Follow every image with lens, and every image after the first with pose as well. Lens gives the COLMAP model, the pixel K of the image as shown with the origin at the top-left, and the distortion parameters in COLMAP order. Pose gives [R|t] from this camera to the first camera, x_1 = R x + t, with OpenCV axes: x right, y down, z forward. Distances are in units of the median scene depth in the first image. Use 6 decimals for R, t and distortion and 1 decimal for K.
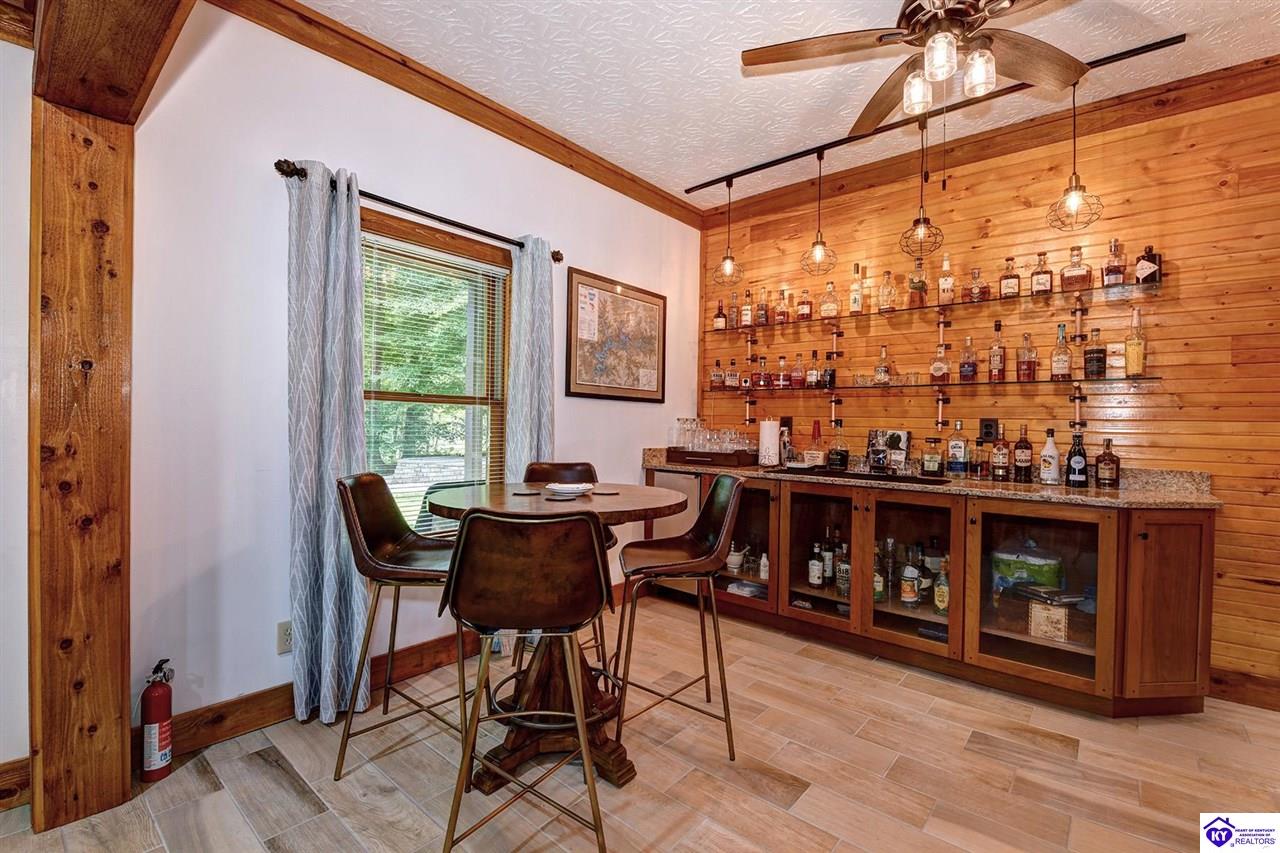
lens RADIAL K [[556.6, 0, 649.3], [0, 556.6, 425.8], [0, 0, 1]] dist [-0.005025, -0.008772]
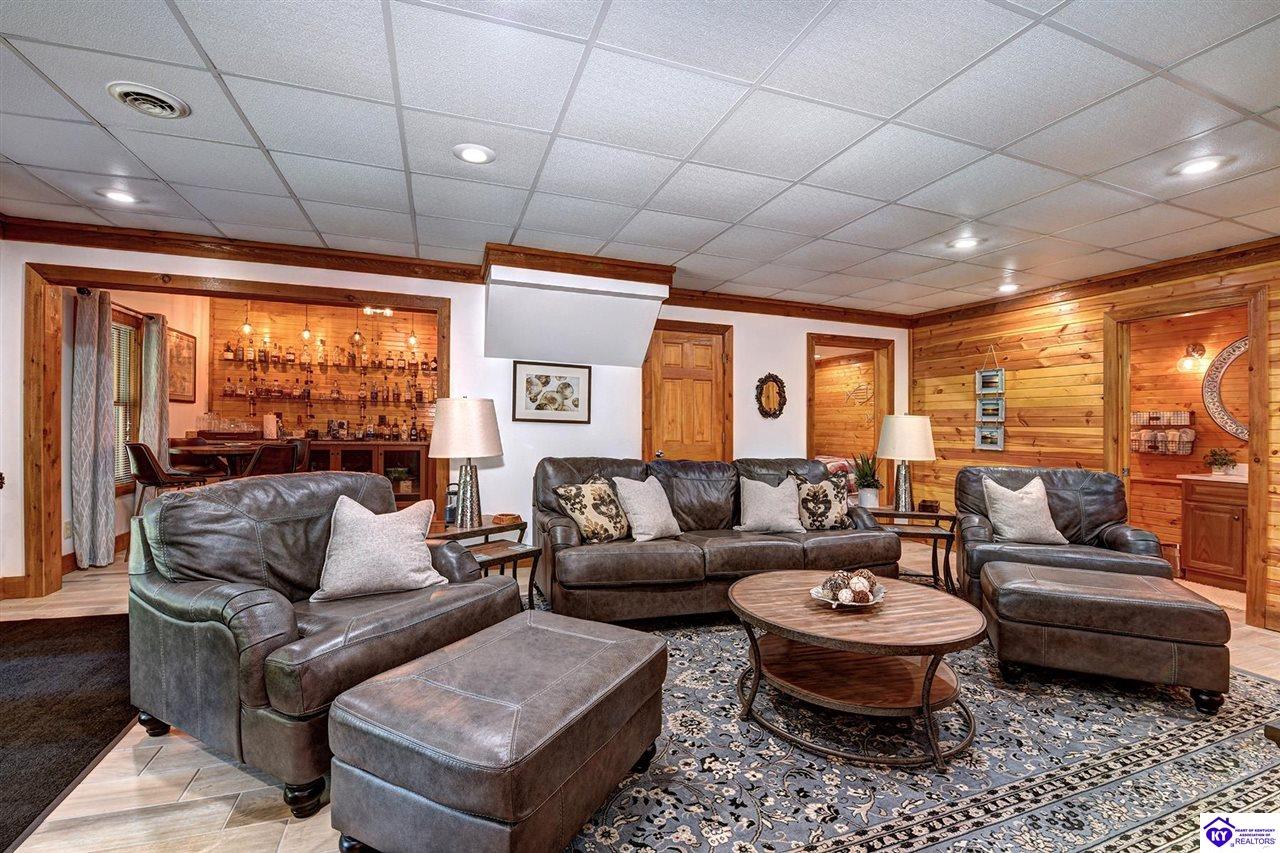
lens RADIAL K [[556.6, 0, 637.7], [0, 556.6, 434.2], [0, 0, 1]] dist [-0.005025, -0.008772]
pose [[0.495298, -0.022565, 0.868430, -0.955494], [-0.010164, 0.999444, 0.031766, -0.019260], [-0.868664, -0.024560, 0.494793, -1.187351]]
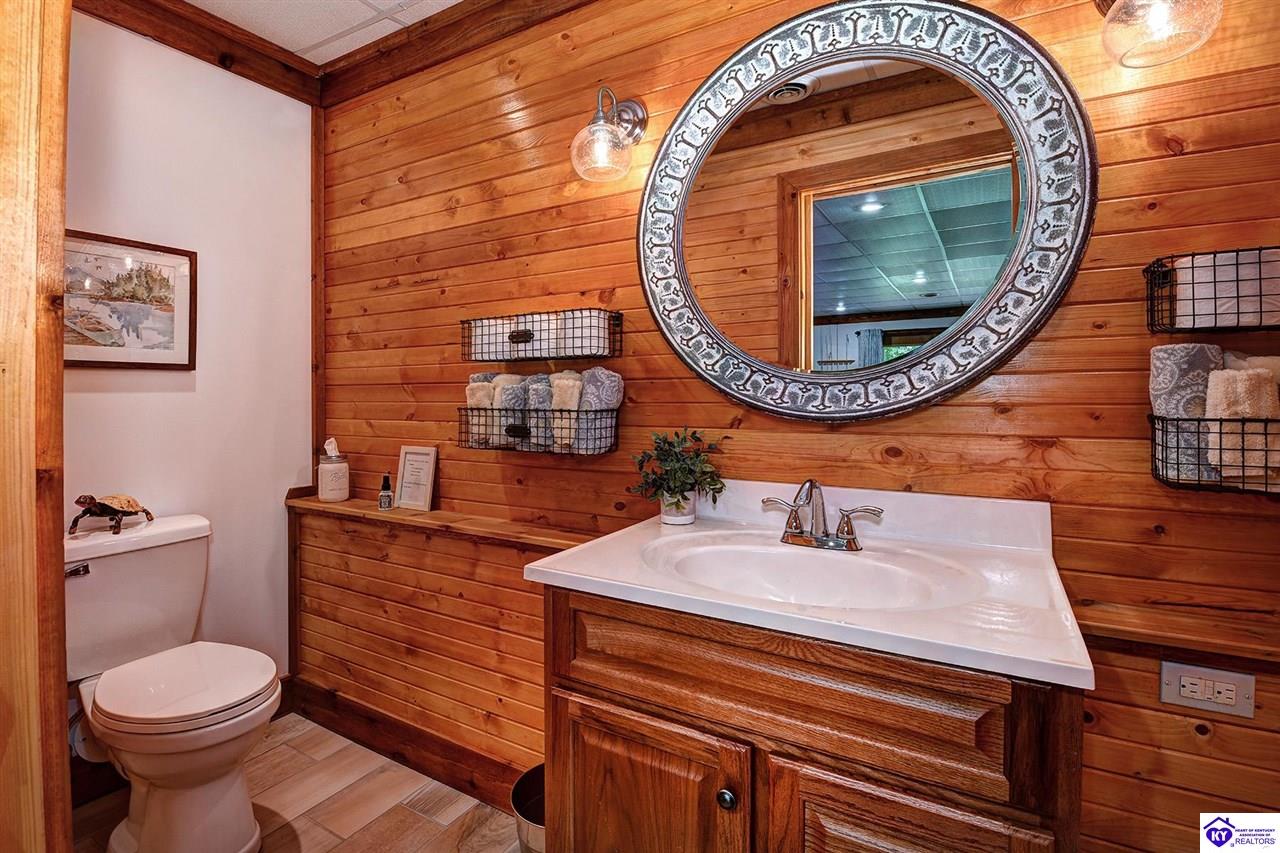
lens RADIAL K [[556.6, 0, 629.2], [0, 556.6, 417.4], [0, 0, 1]] dist [-0.005025, -0.008772]
pose [[-0.137765, -0.028023, 0.990068, 0.732867], [-0.006739, 0.999603, 0.027355, 0.028690], [-0.990442, -0.002904, -0.137899, -1.739993]]
